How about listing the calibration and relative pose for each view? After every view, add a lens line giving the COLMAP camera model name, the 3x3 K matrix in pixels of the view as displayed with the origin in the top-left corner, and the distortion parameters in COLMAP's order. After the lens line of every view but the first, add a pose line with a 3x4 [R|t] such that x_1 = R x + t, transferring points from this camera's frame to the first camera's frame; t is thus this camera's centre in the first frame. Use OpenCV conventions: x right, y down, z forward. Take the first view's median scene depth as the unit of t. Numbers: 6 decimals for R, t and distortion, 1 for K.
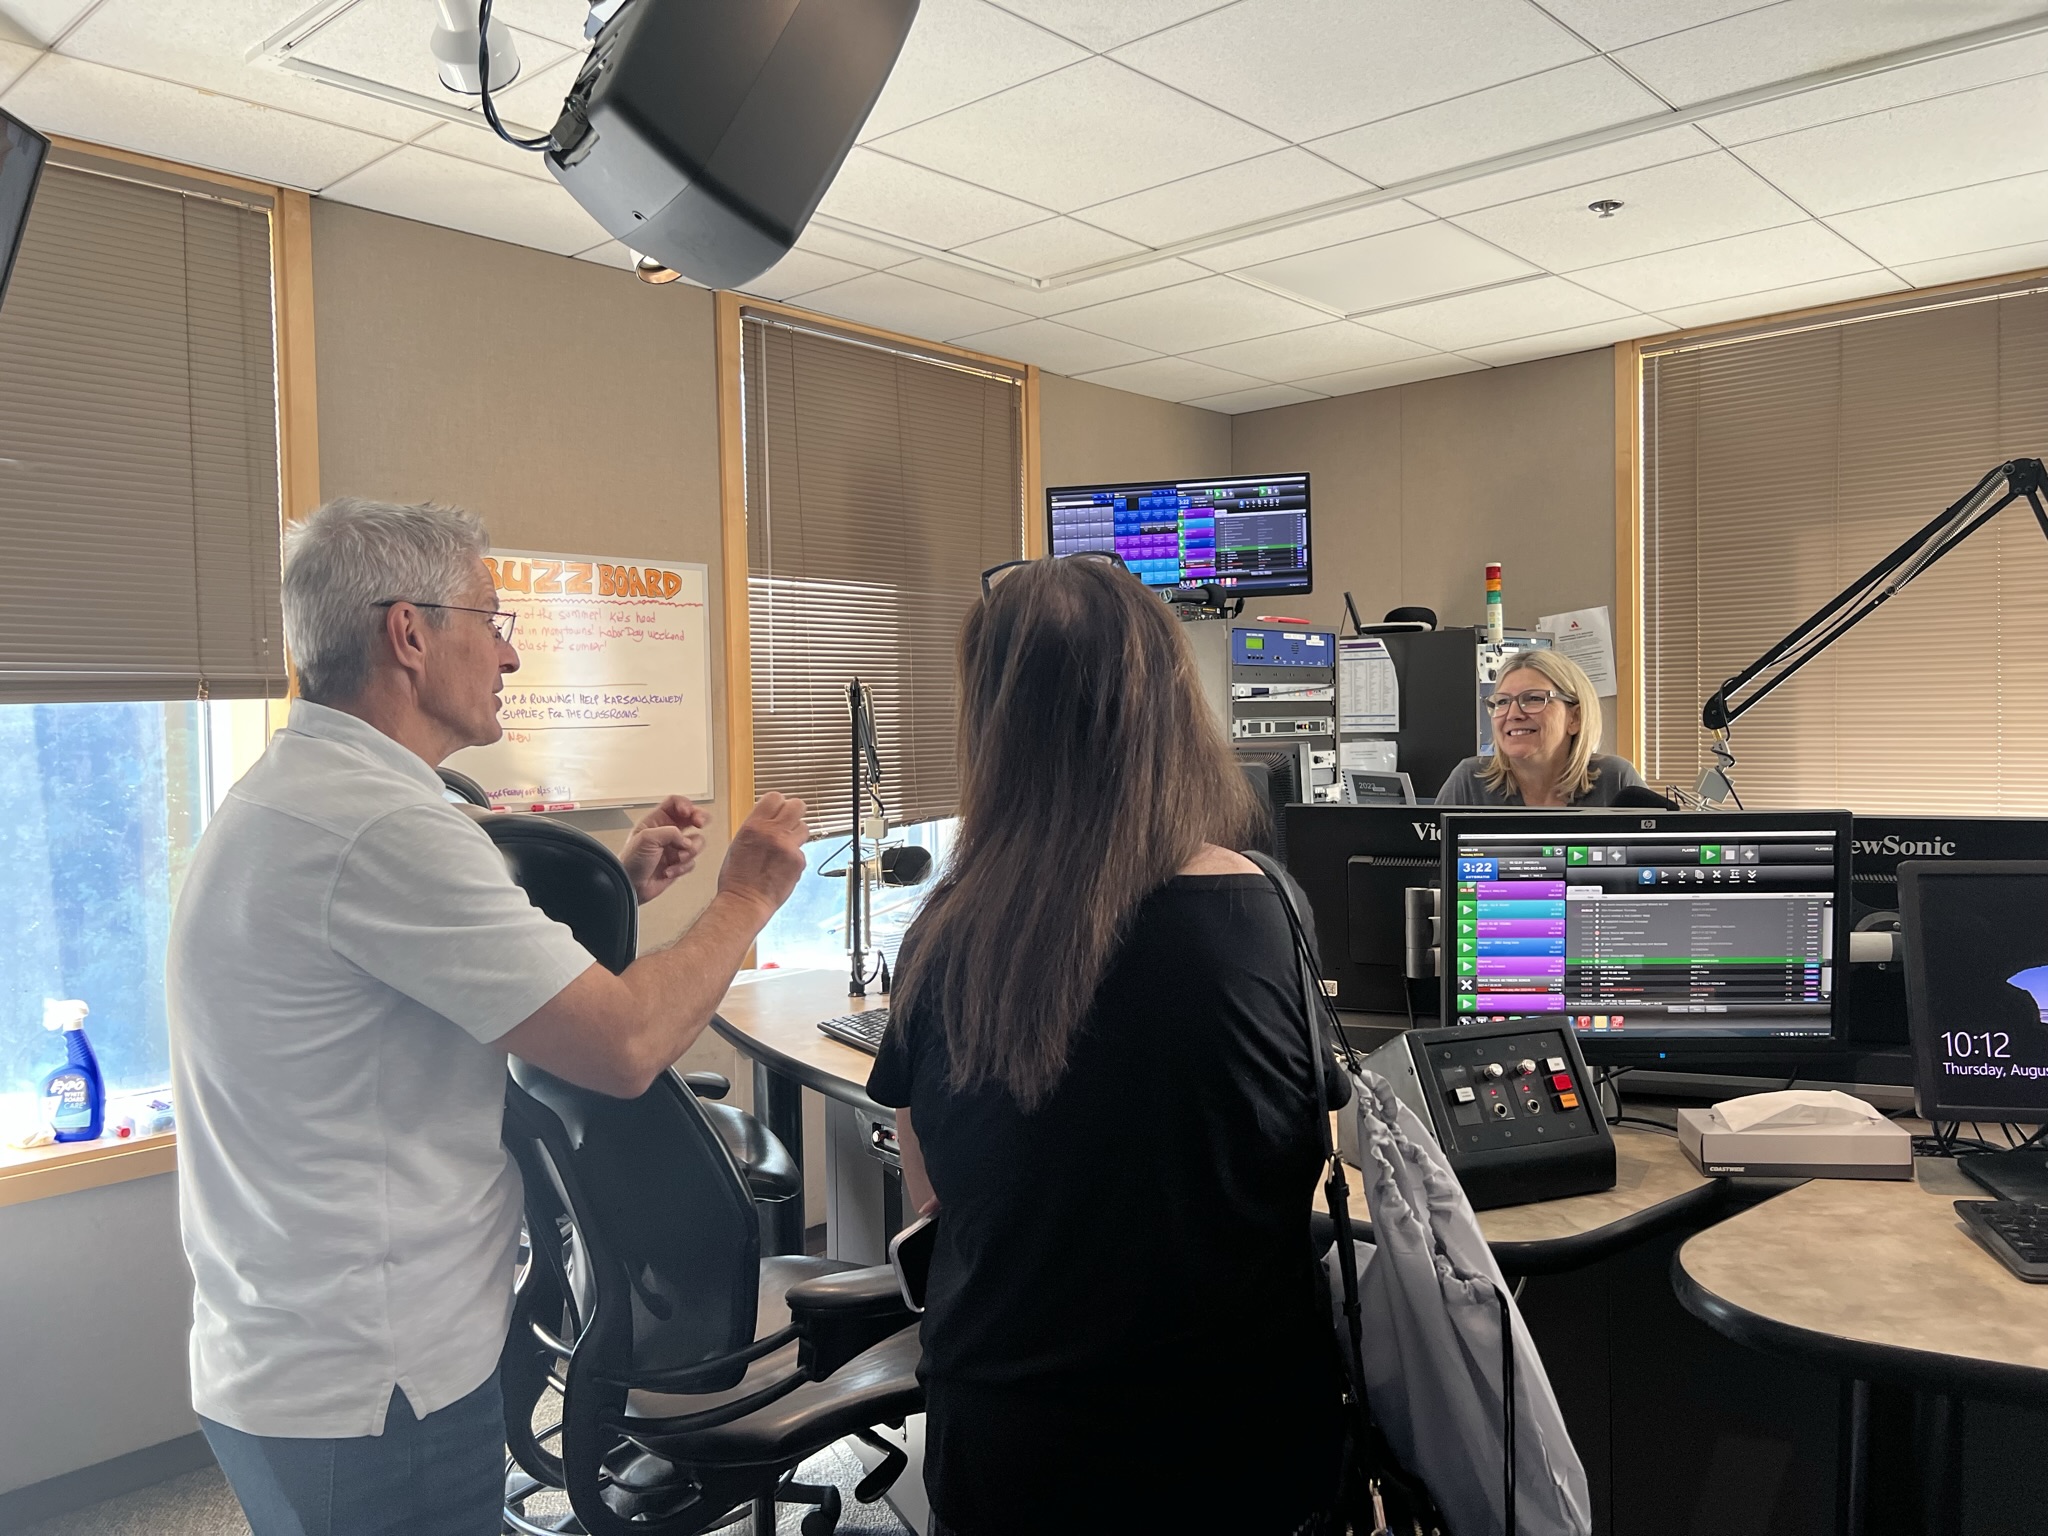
lens RADIAL K [[1545.1, 0, 1024.7], [0, 1545.1, 728.4], [0, 0, 1]] dist [0.132198, -0.214136]
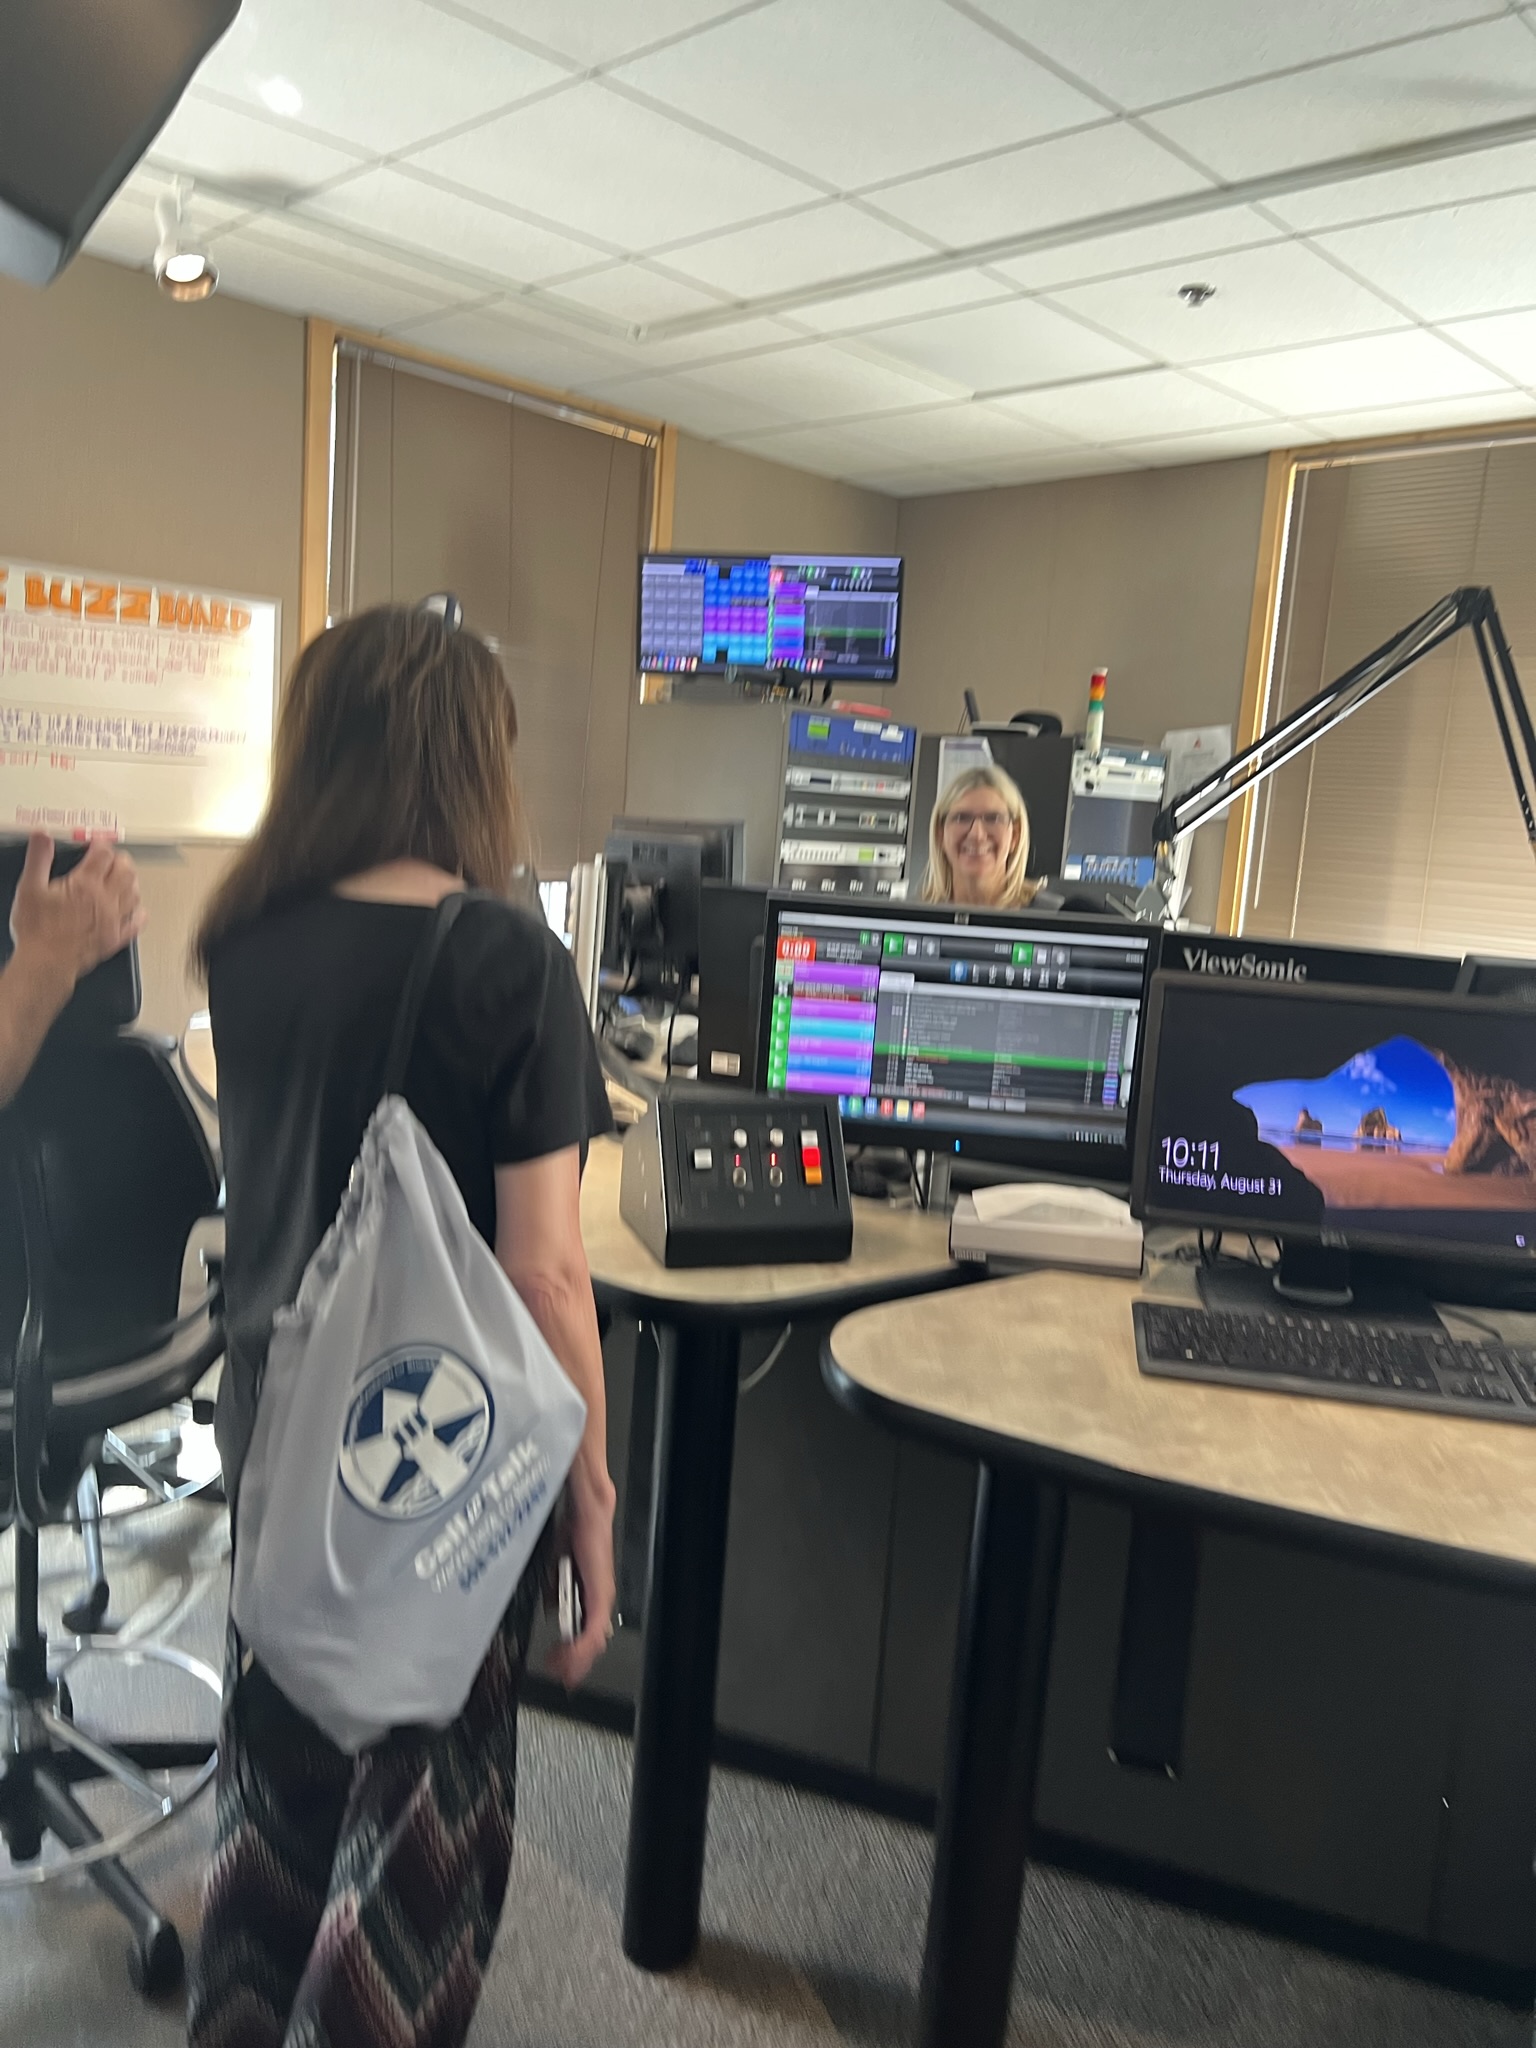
lens RADIAL K [[1556.6, 0, 768.0], [0, 1556.6, 1024.0], [0, 0, 1]] dist [0.008909, -0.004561]
pose [[0.995717, 0.087743, -0.029124, 0.183769], [-0.083270, 0.988040, 0.129782, 0.004726], [0.040163, -0.126801, 0.991115, -0.001900]]
